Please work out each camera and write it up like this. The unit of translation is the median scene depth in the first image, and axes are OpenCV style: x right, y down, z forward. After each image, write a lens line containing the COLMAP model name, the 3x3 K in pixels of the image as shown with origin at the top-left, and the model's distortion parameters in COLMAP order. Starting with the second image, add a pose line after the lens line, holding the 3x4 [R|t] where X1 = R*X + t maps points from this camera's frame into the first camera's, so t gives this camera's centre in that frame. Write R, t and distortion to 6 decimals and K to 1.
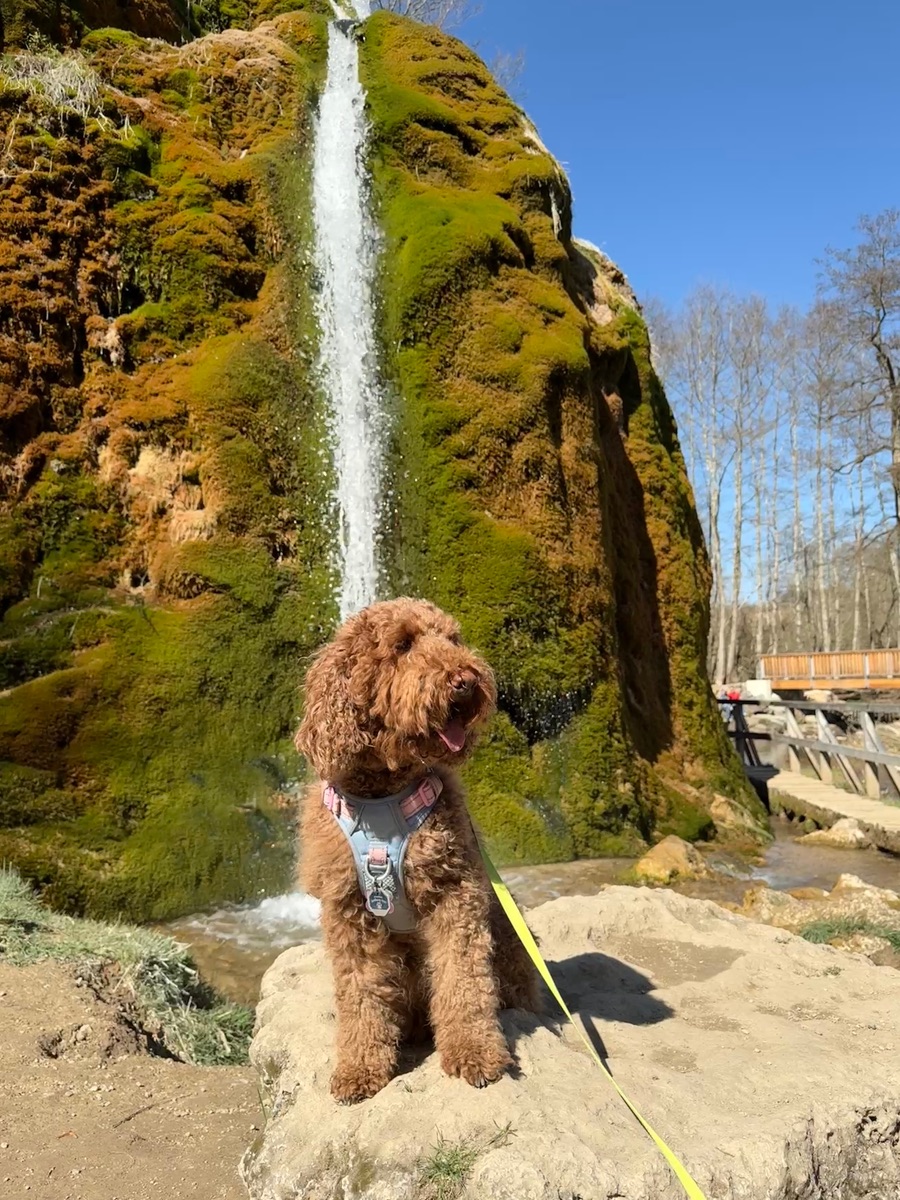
lens RADIAL K [[918.2, 0, 448.8], [0, 918.2, 608.9], [0, 0, 1]] dist [0.059980, -0.096182]
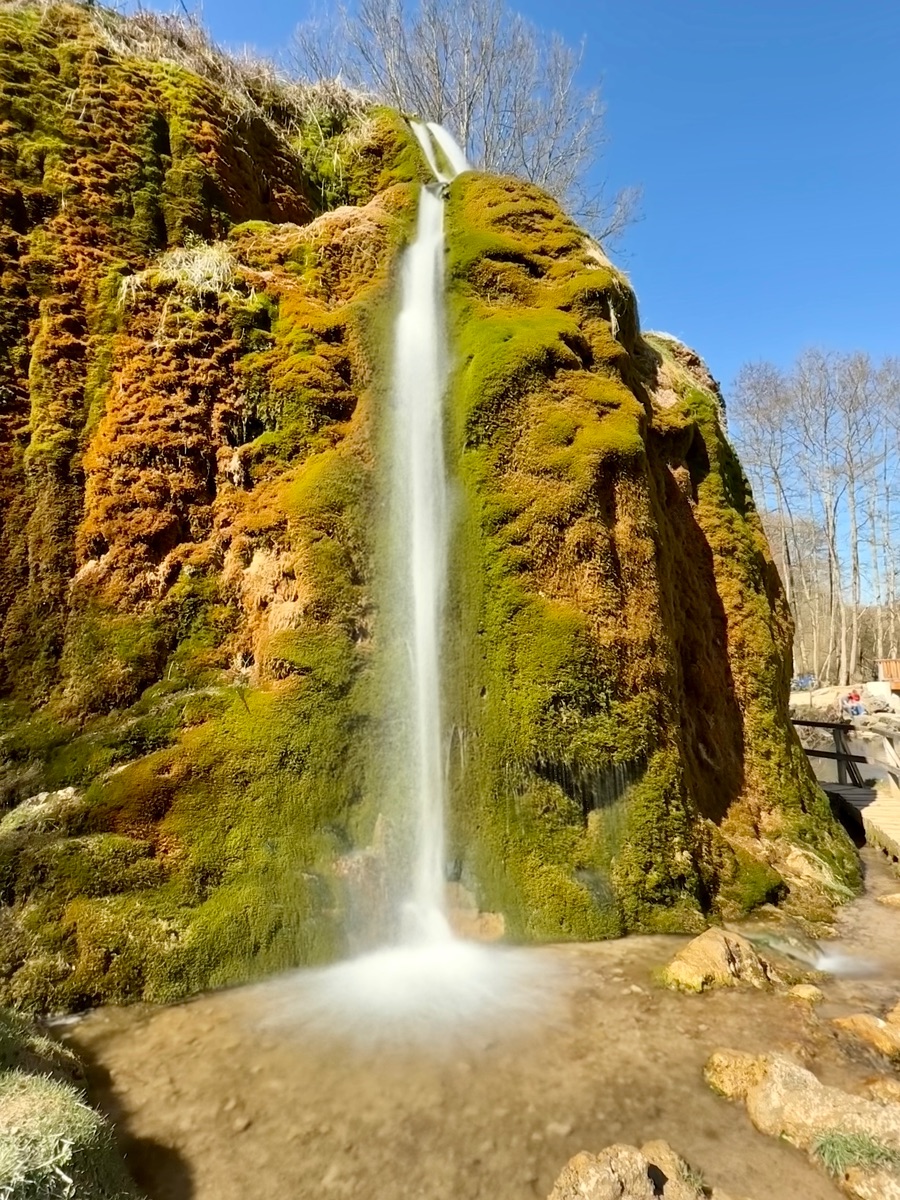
lens RADIAL K [[702.3, 0, 437.9], [0, 702.3, 585.9], [0, 0, 1]] dist [-0.007687, -0.003278]
pose [[0.969851, -0.034869, -0.241191, 0.120779], [0.023779, 0.998528, -0.048739, -0.073573], [0.242536, 0.041534, 0.969253, 0.154143]]
